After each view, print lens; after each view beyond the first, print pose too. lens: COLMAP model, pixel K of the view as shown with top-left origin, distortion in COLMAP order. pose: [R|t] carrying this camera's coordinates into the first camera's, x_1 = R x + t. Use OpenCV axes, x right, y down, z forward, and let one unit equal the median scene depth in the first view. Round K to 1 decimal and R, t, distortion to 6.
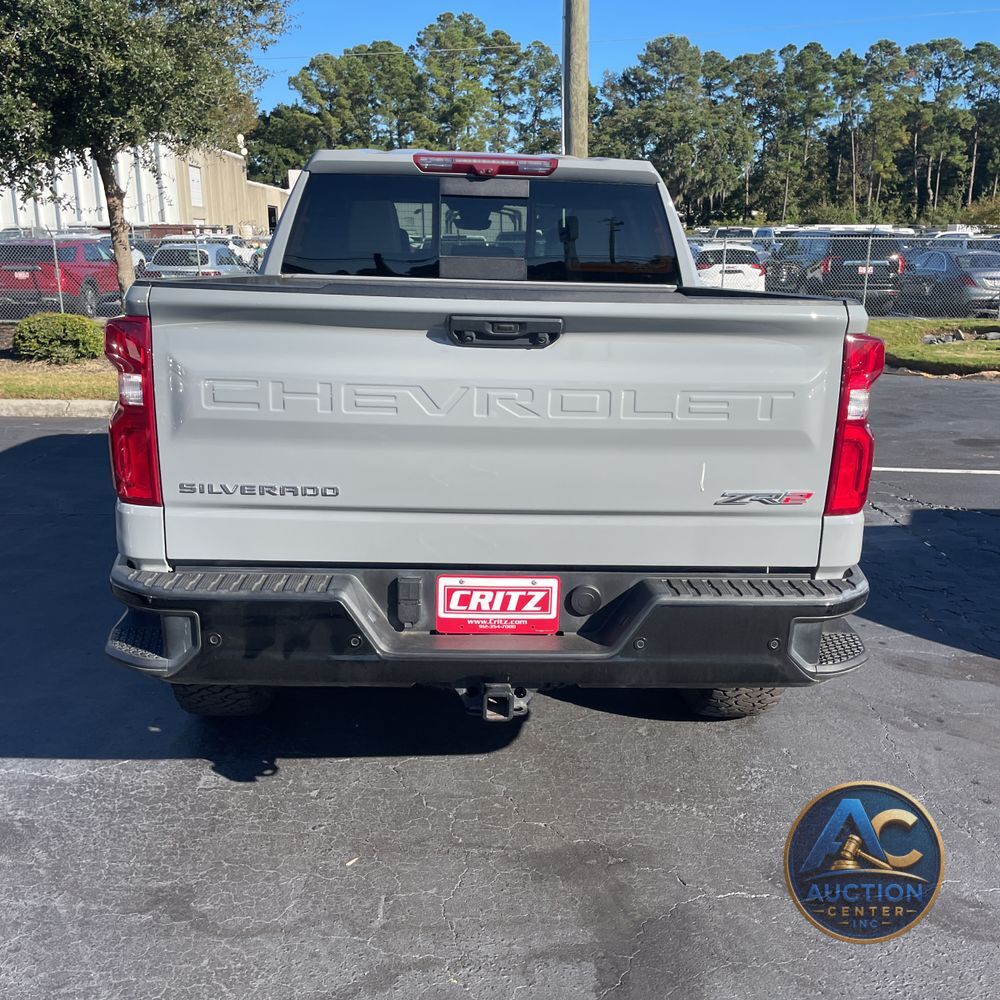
lens RADIAL K [[1039.9, 0, 522.9], [0, 1039.9, 485.8], [0, 0, 1]] dist [0.081861, -0.129610]
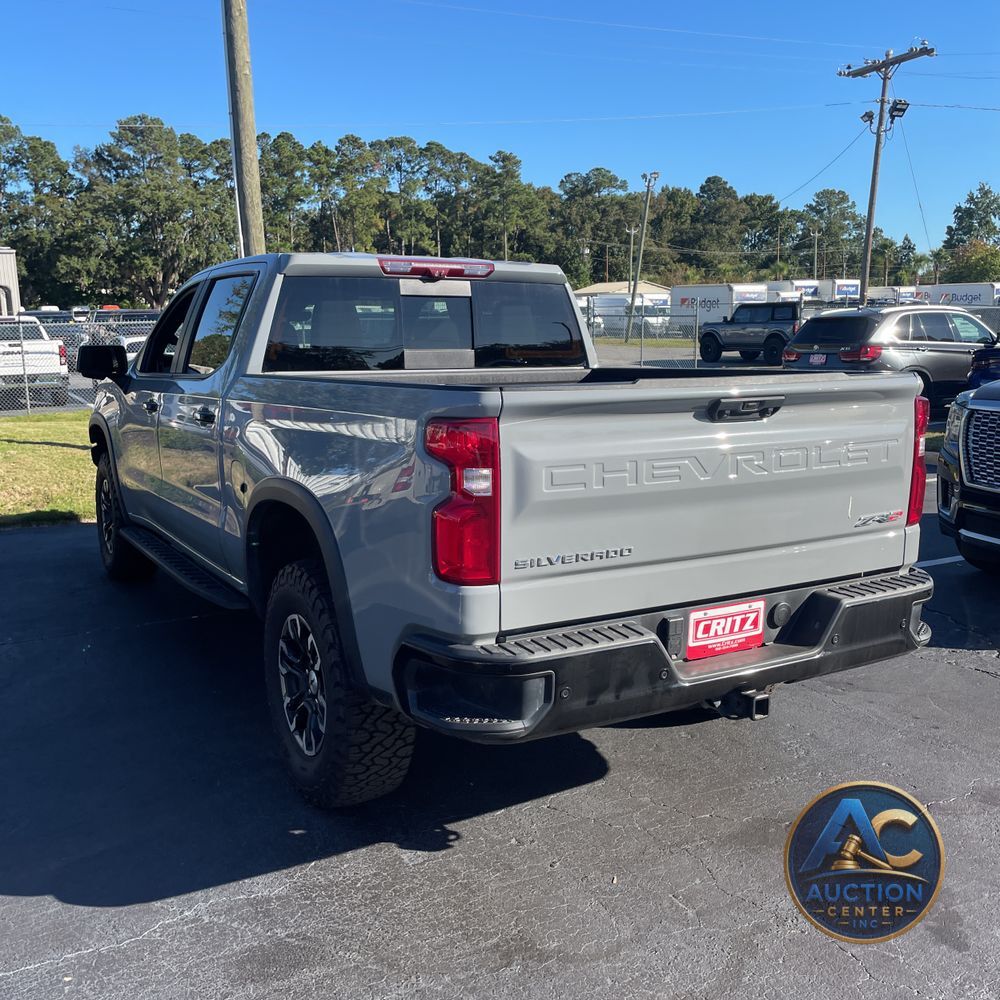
lens RADIAL K [[1022.5, 0, 535.4], [0, 1022.5, 477.0], [0, 0, 1]] dist [0.086692, -0.114042]
pose [[0.885799, -0.091168, 0.455025, -0.162121], [0.125348, 0.991071, -0.045447, -0.007912], [-0.446819, 0.097293, 0.889318, -0.000065]]
